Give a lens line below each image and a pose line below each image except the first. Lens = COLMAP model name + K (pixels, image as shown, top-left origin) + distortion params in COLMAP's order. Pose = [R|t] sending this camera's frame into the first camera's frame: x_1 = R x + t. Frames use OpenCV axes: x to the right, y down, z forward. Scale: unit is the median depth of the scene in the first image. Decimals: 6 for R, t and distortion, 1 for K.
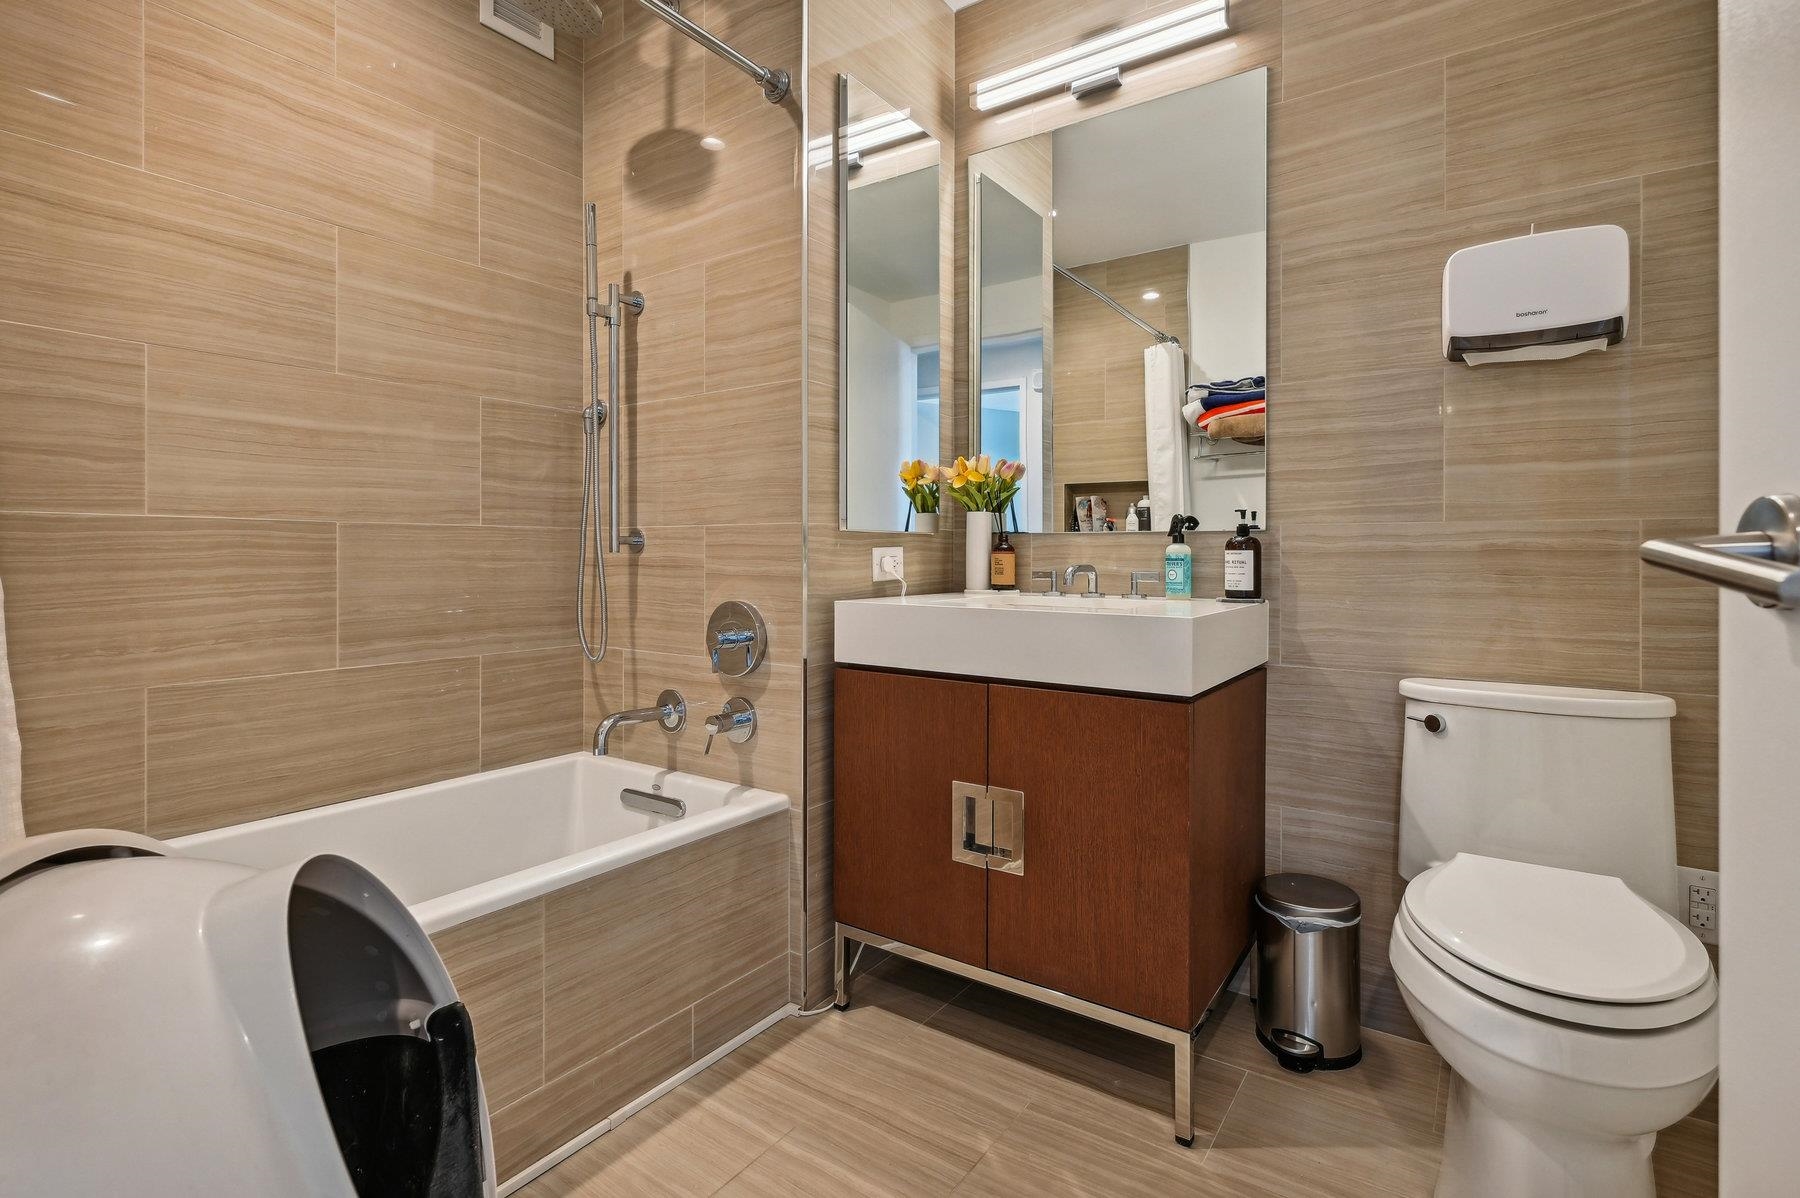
lens RADIAL K [[986.9, 0, 901.7], [0, 986.9, 544.3], [0, 0, 1]] dist [-0.000428, 0.000481]
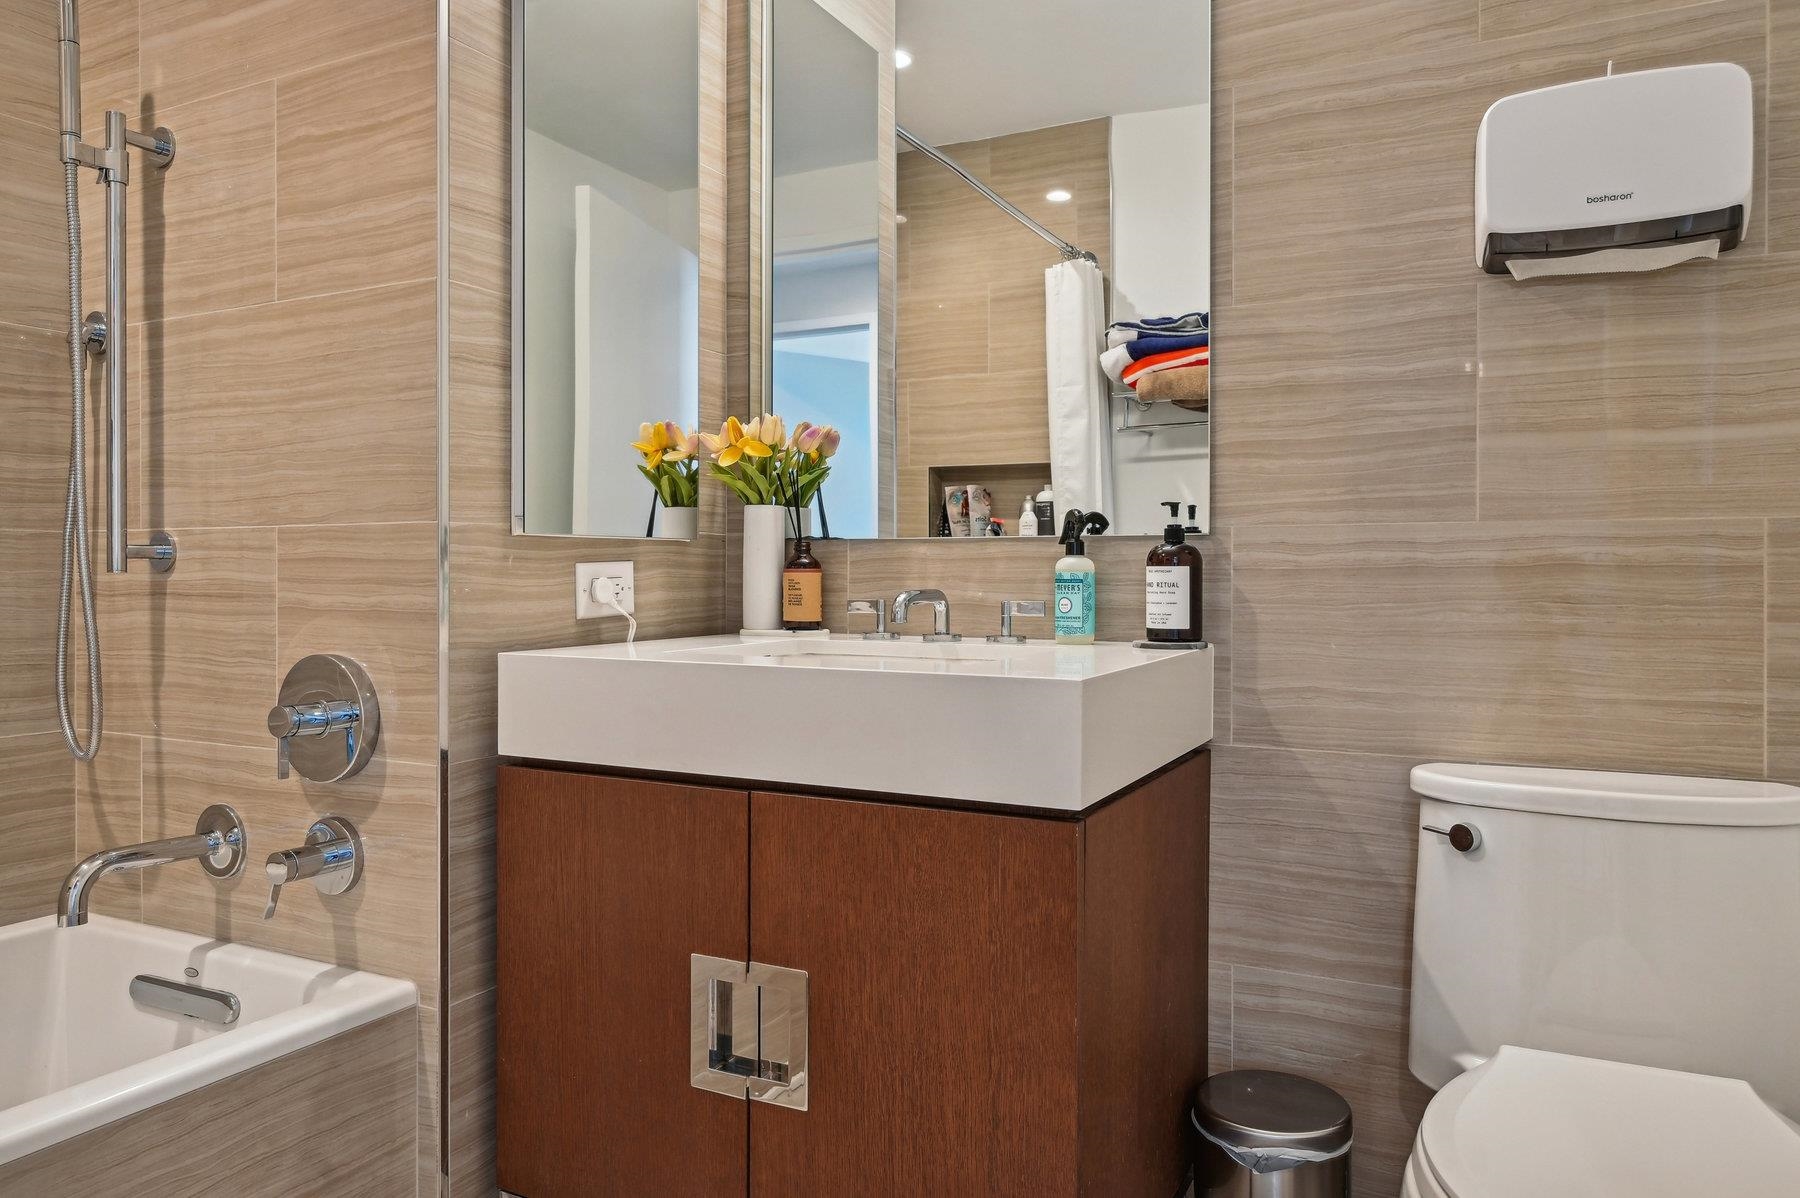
lens RADIAL K [[1219.6, 0, 901.5], [0, 1219.6, 562.7], [0, 0, 1]] dist [-0.001449, 0.000444]
pose [[0.996773, -0.001790, 0.080251, 0.111440], [0.001291, 0.999979, 0.006280, -0.001323], [-0.080260, -0.006156, 0.996755, 0.238492]]
